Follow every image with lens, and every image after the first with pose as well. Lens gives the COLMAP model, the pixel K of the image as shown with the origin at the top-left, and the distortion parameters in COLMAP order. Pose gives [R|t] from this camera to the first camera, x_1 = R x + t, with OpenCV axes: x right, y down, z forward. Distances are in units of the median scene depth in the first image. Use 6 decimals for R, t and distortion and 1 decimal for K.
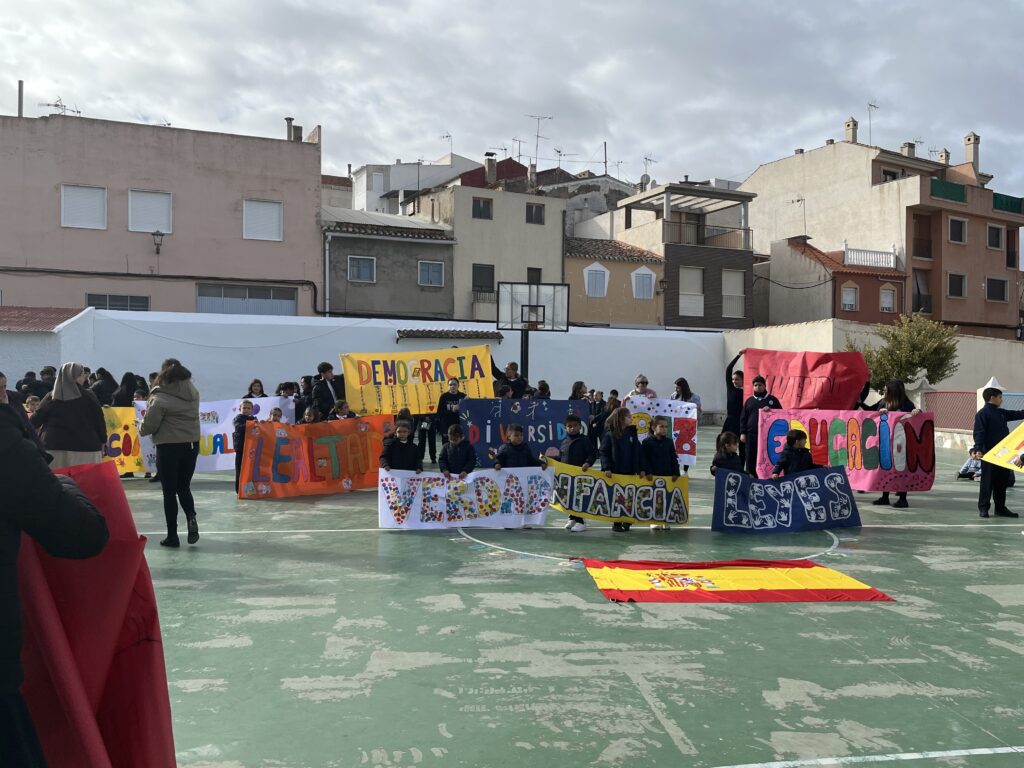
lens RADIAL K [[853.4, 0, 506.6], [0, 853.4, 384.5], [0, 0, 1]] dist [0.038335, -0.037970]
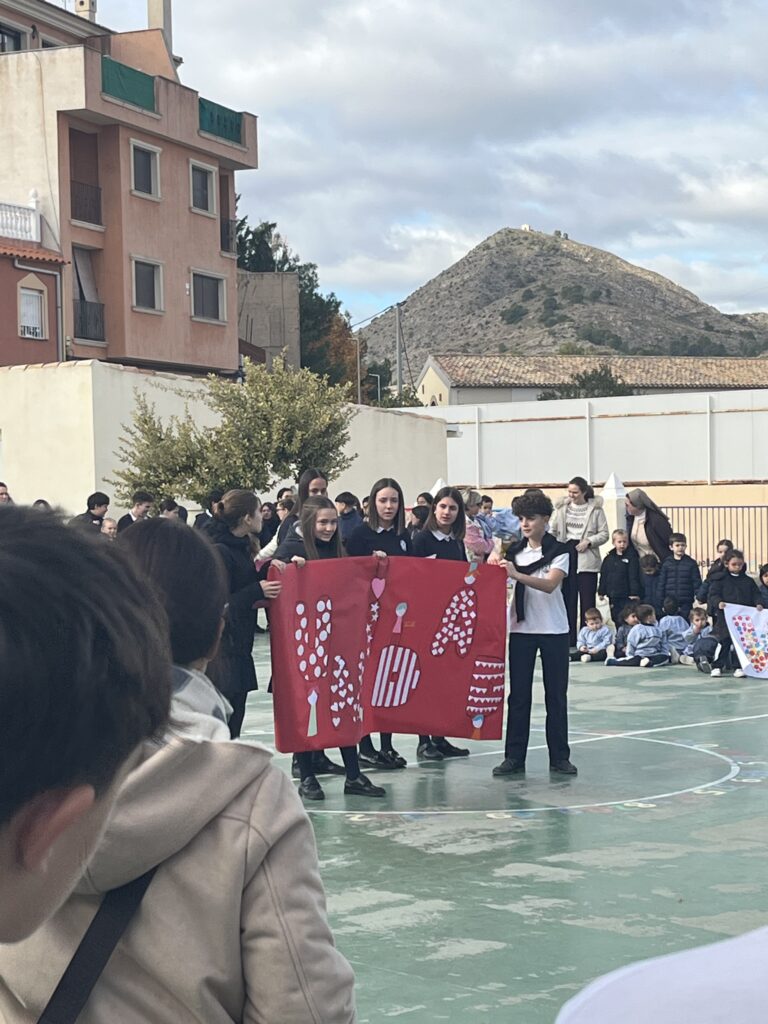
lens RADIAL K [[2163.7, 0, 380.7], [0, 2163.7, 515.5], [0, 0, 1]] dist [0.137962, 0.000000]
pose [[0.779767, -0.026969, 0.625489, -0.170345], [0.022300, 0.999634, 0.015301, -0.002372], [-0.625673, 0.002017, 0.780083, -0.037298]]
